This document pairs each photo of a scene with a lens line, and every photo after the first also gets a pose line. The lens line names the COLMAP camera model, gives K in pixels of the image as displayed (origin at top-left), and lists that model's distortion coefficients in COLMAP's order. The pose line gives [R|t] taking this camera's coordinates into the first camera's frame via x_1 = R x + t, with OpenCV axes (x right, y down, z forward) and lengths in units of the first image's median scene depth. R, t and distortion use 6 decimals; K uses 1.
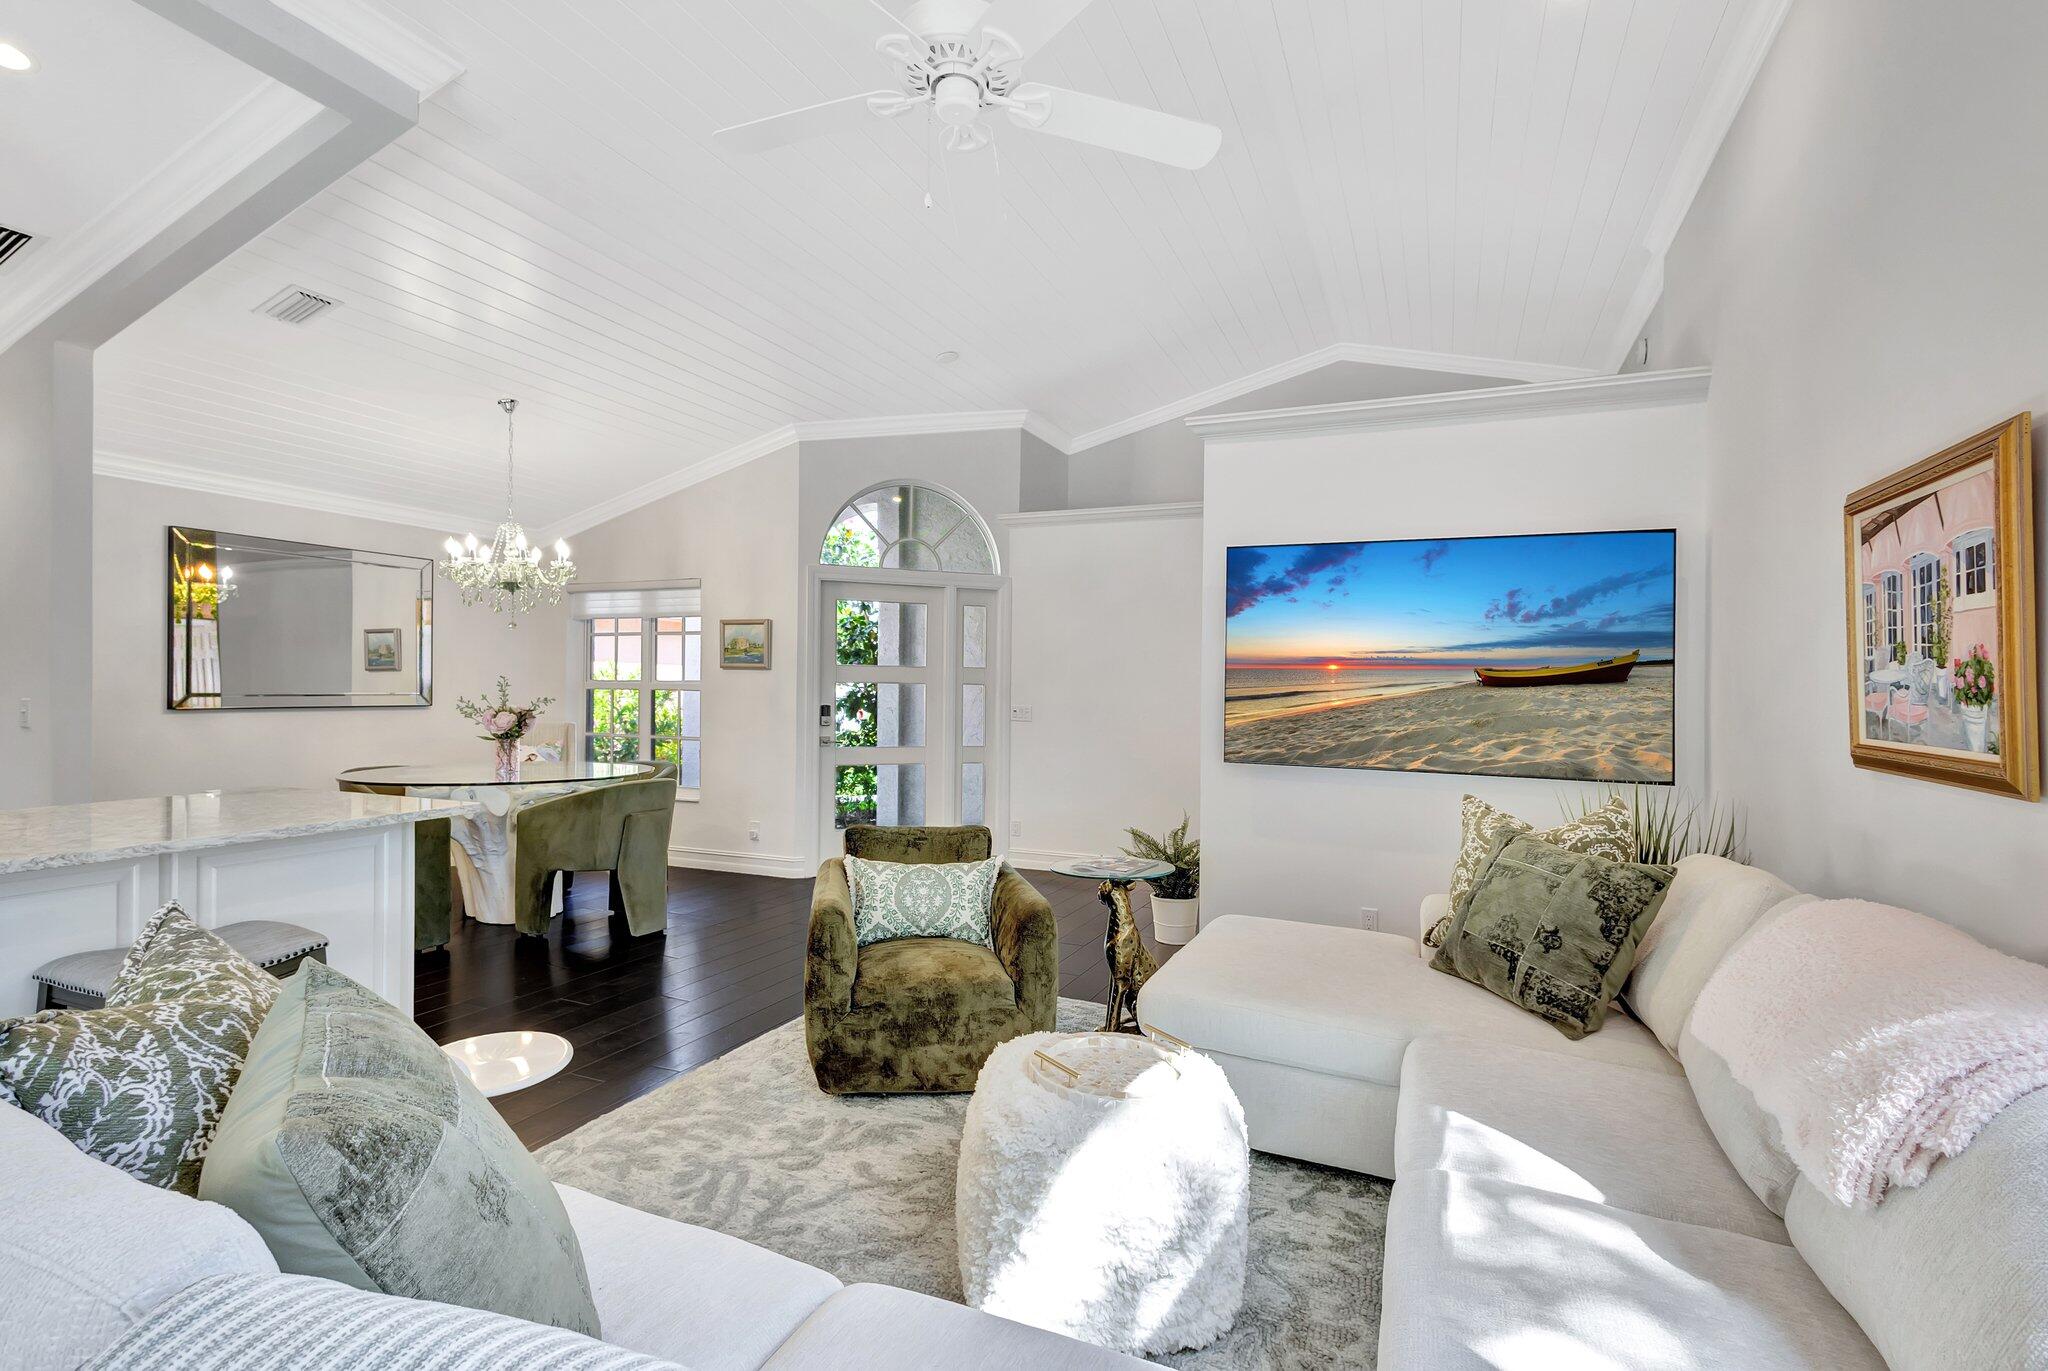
lens RADIAL K [[946.9, 0, 1025.3], [0, 946.9, 699.4], [0, 0, 1]] dist [-0.003177, -0.003136]
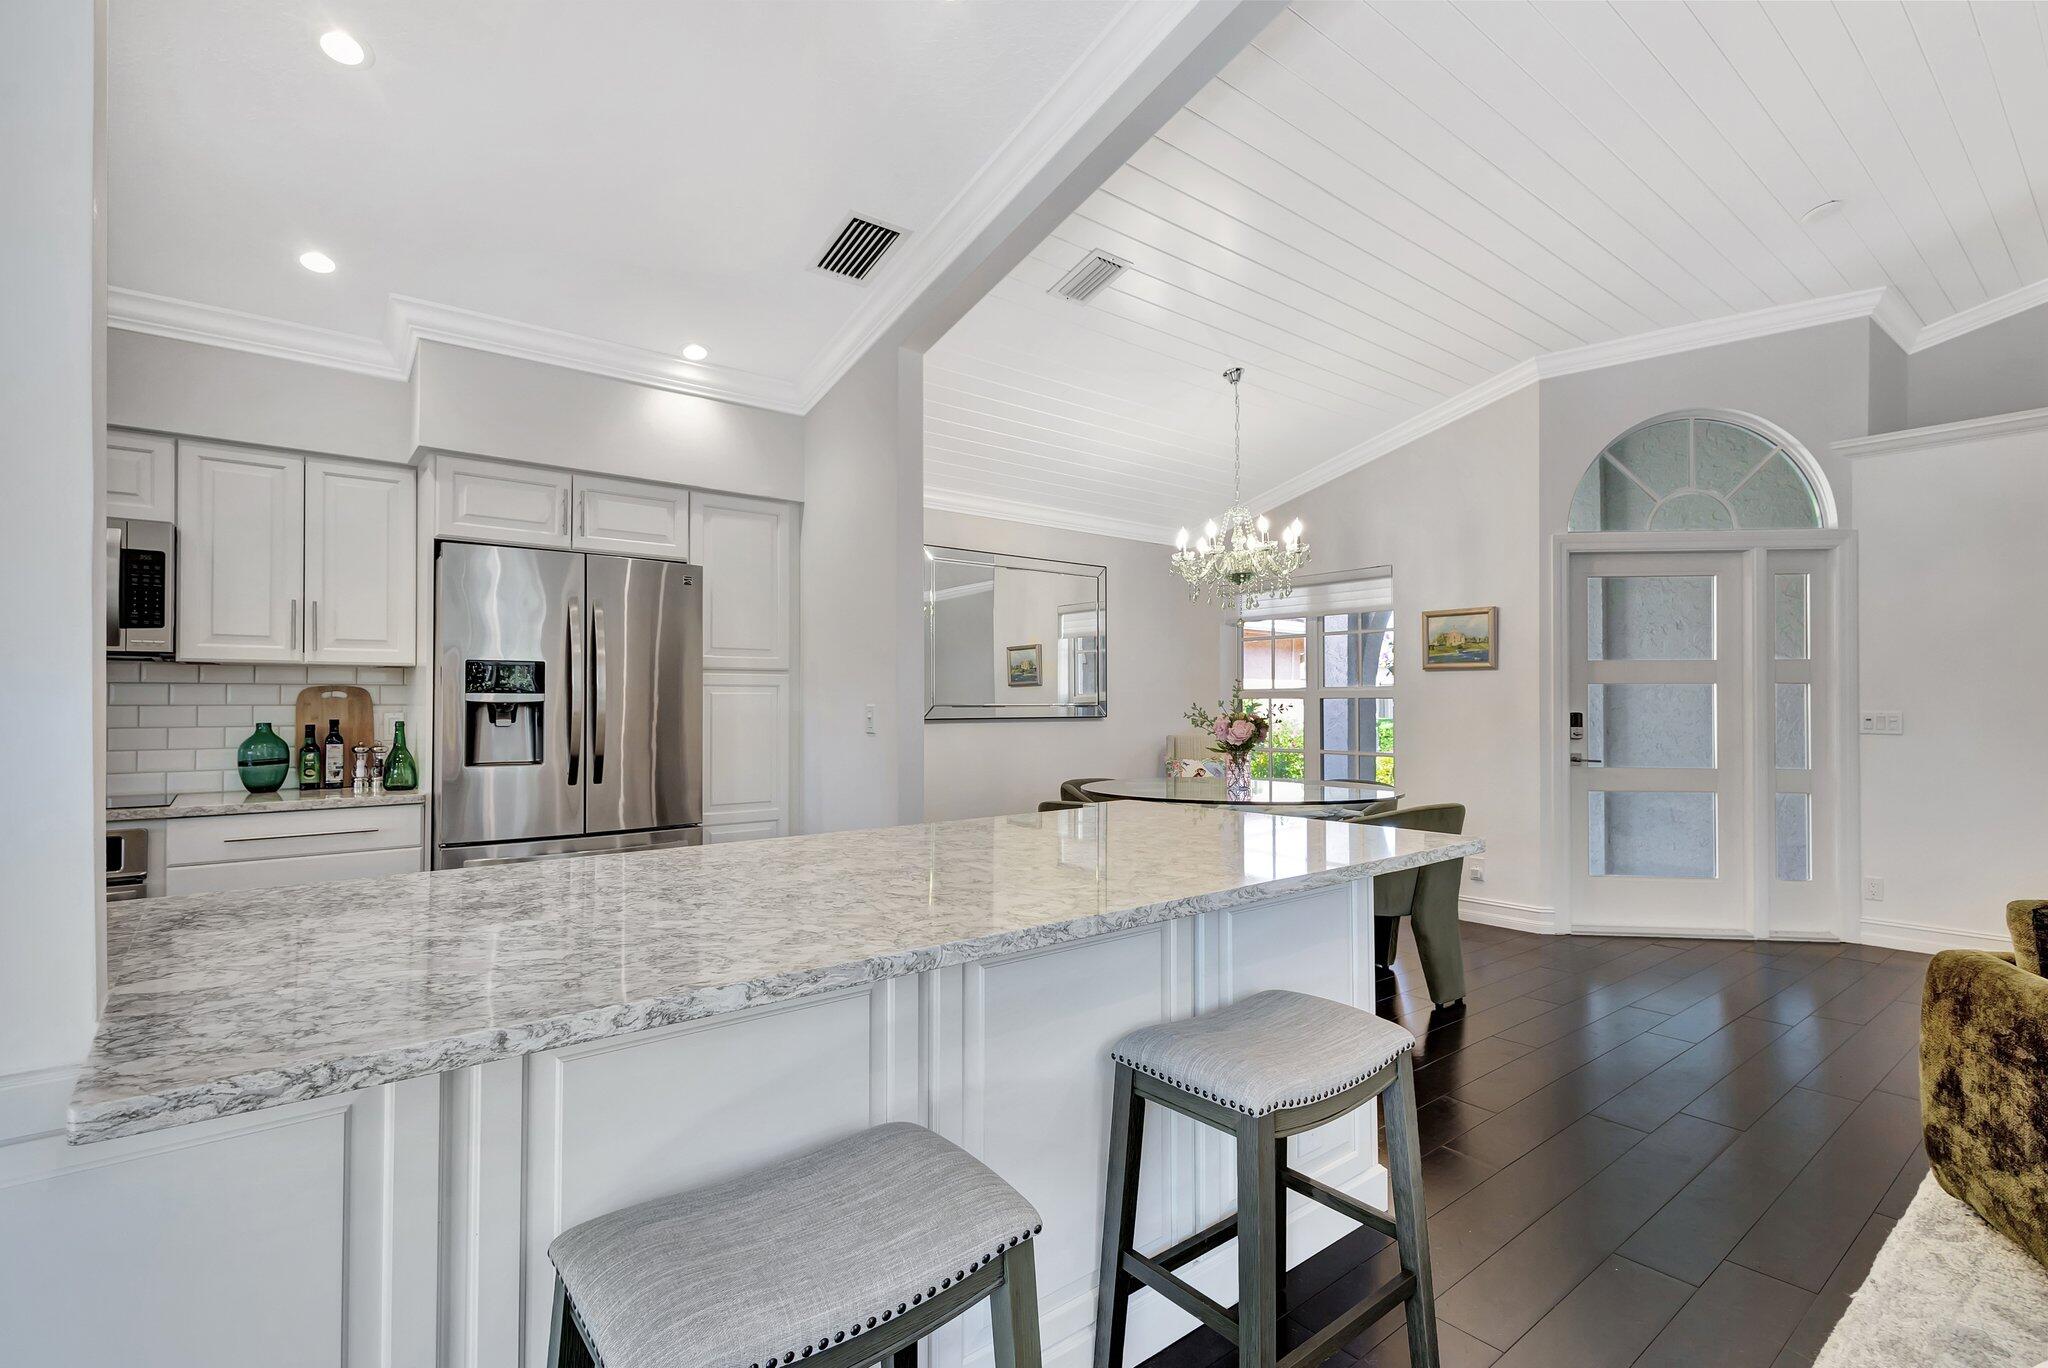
lens RADIAL K [[946.9, 0, 1008.7], [0, 946.9, 690.3], [0, 0, 1]] dist [-0.003177, -0.003136]
pose [[0.887160, -0.021956, -0.460940, -0.410566], [0.007694, 0.999432, -0.032797, 0.014720], [0.461399, 0.025550, 0.886825, 0.148912]]
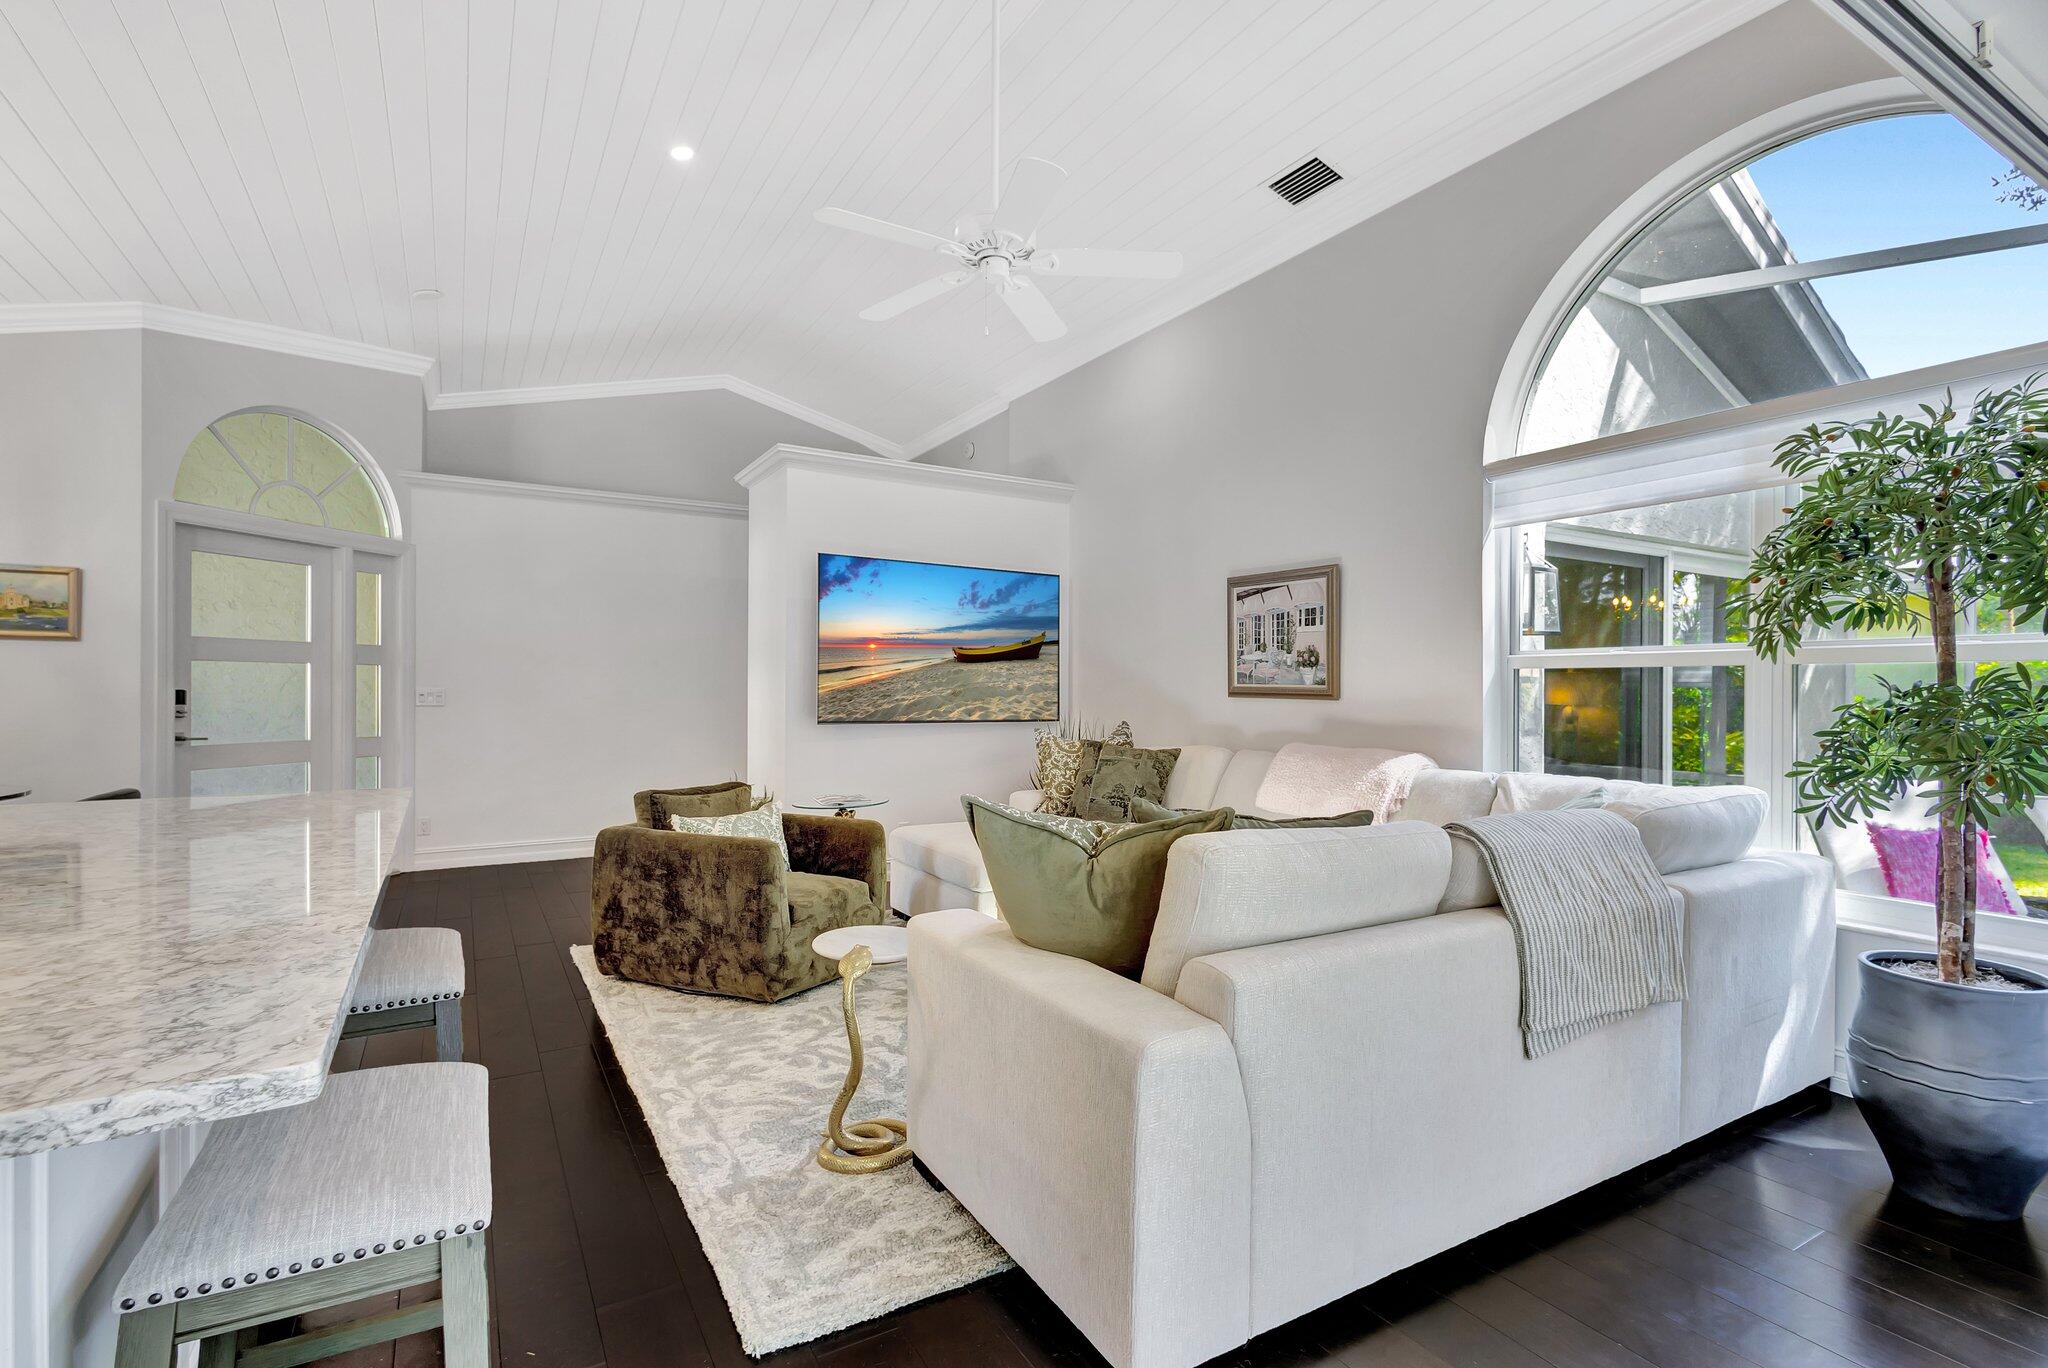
lens RADIAL K [[946.9, 0, 1019.9], [0, 946.9, 695.8], [0, 0, 1]] dist [-0.003177, -0.003136]
pose [[0.583529, -0.018169, 0.811889, -0.659229], [0.013694, 0.999828, 0.012533, 0.016583], [-0.811977, 0.003805, 0.583677, 0.039626]]
